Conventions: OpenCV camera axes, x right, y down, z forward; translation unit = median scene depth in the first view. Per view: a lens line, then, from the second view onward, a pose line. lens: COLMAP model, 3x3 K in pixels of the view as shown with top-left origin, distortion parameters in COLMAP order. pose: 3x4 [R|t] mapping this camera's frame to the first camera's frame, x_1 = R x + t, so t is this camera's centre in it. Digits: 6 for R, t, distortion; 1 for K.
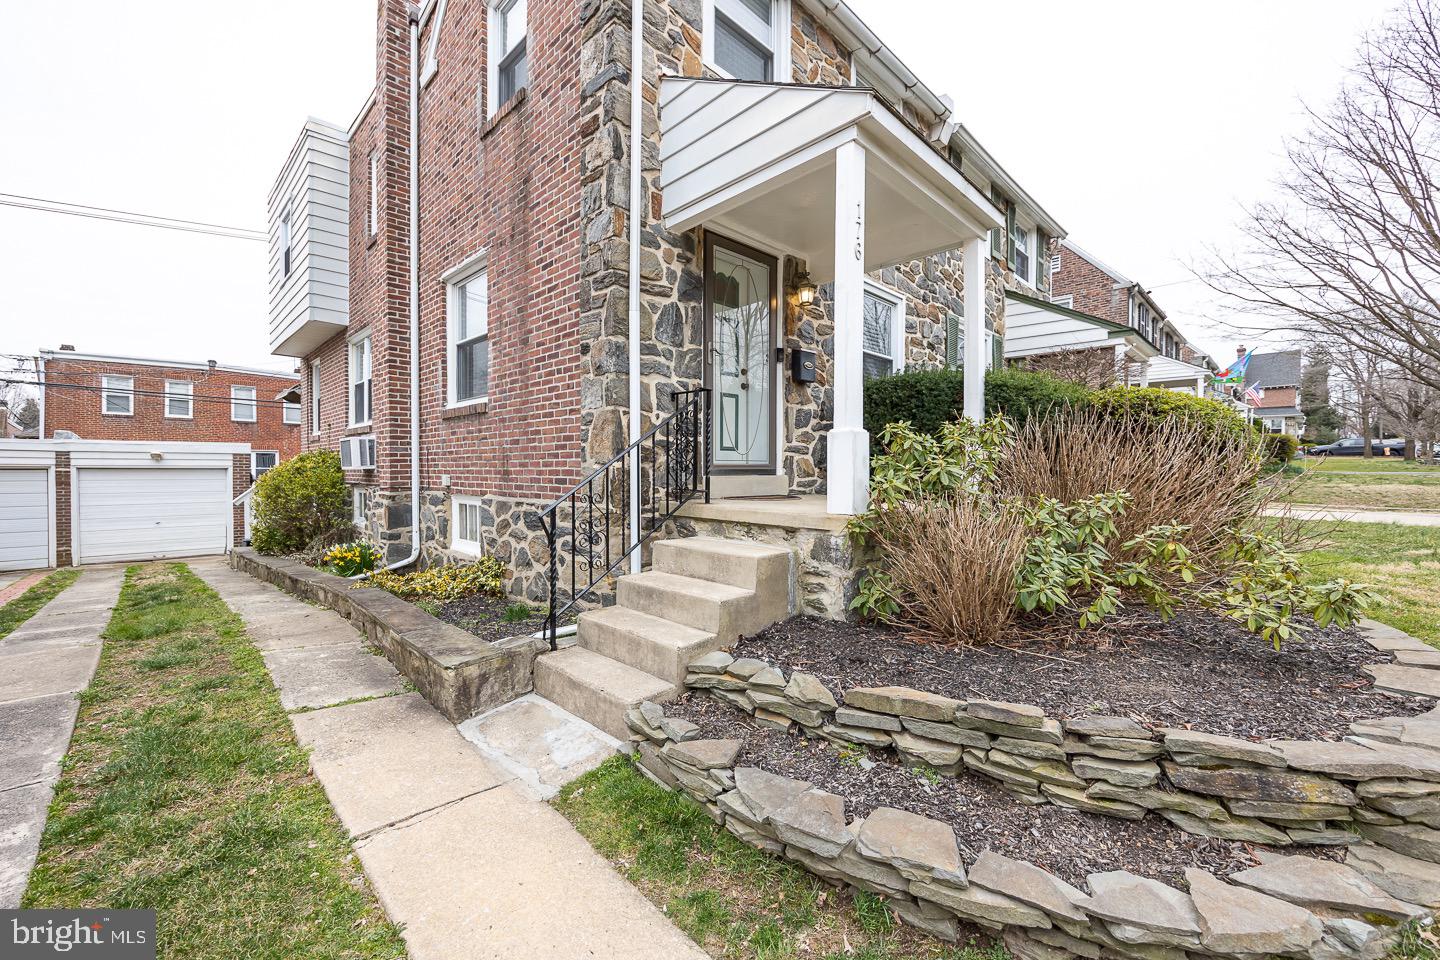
lens RADIAL K [[576.2, 0, 729.2], [0, 576.2, 490.8], [0, 0, 1]] dist [-0.002320, -0.000205]
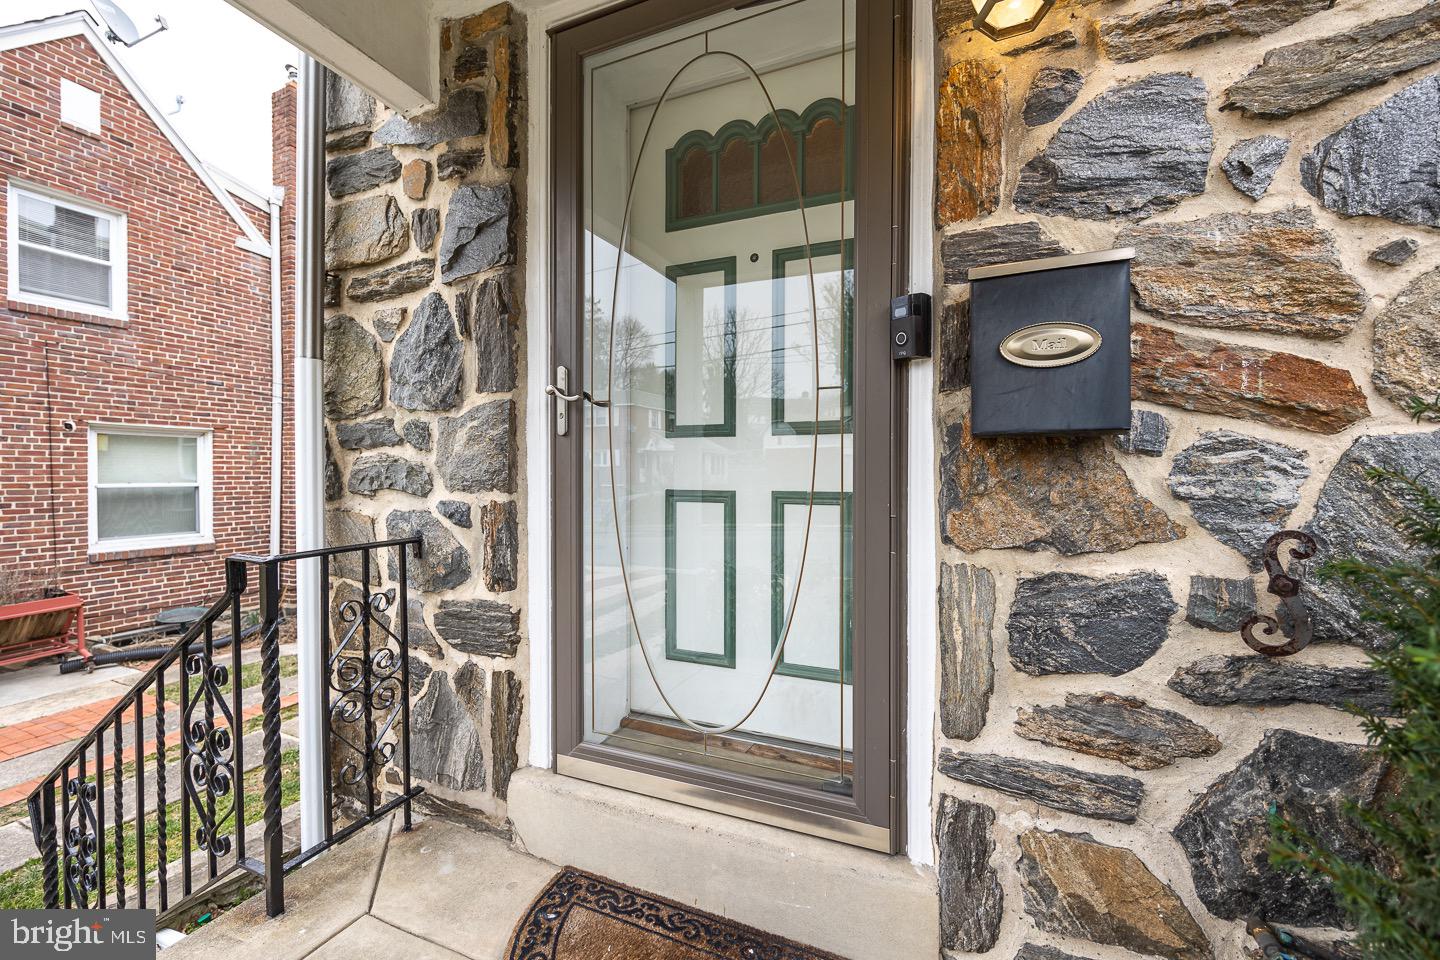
lens RADIAL K [[576.2, 0, 735.8], [0, 576.2, 477.5], [0, 0, 1]] dist [-0.002320, -0.000205]
pose [[0.379776, 0.009999, -0.925025, 0.259836], [-0.035622, 0.999358, -0.003822, -0.170089], [0.924393, 0.034403, 0.379888, 0.831324]]
